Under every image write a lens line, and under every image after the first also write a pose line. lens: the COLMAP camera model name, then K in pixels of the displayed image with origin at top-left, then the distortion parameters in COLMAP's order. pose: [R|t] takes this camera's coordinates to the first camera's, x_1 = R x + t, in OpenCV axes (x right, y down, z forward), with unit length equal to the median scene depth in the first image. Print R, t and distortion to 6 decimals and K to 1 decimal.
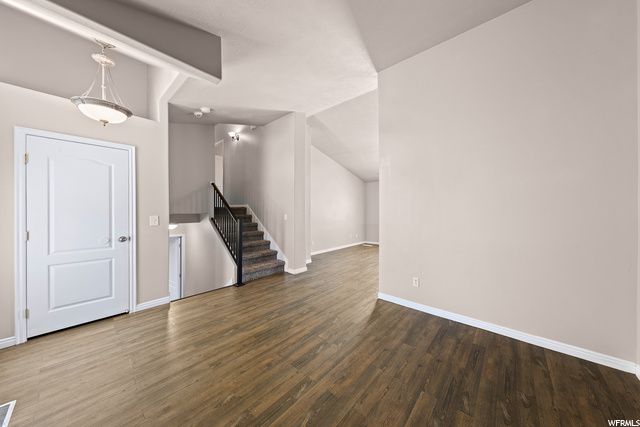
lens RADIAL K [[207.9, 0, 320.3], [0, 207.9, 210.4], [0, 0, 1]] dist [0.004085, -0.000116]
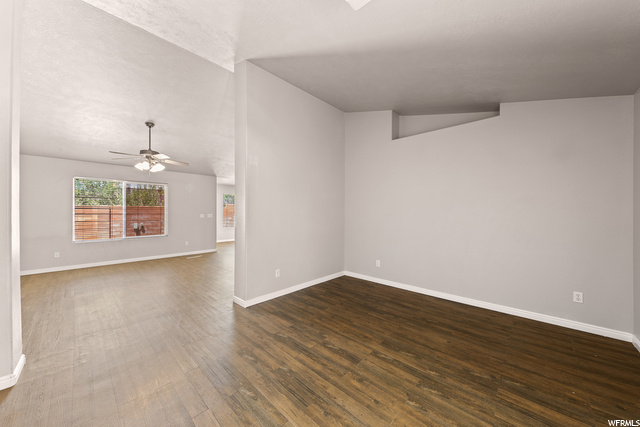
lens RADIAL K [[221.9, 0, 319.7], [0, 221.9, 213.7], [0, 0, 1]] dist [-0.000113, -0.000119]
pose [[0.058144, -0.008459, 0.998272, -1.092615], [-0.001165, 0.999963, 0.008541, 0.002135], [-0.998308, -0.001660, 0.058132, 1.005552]]
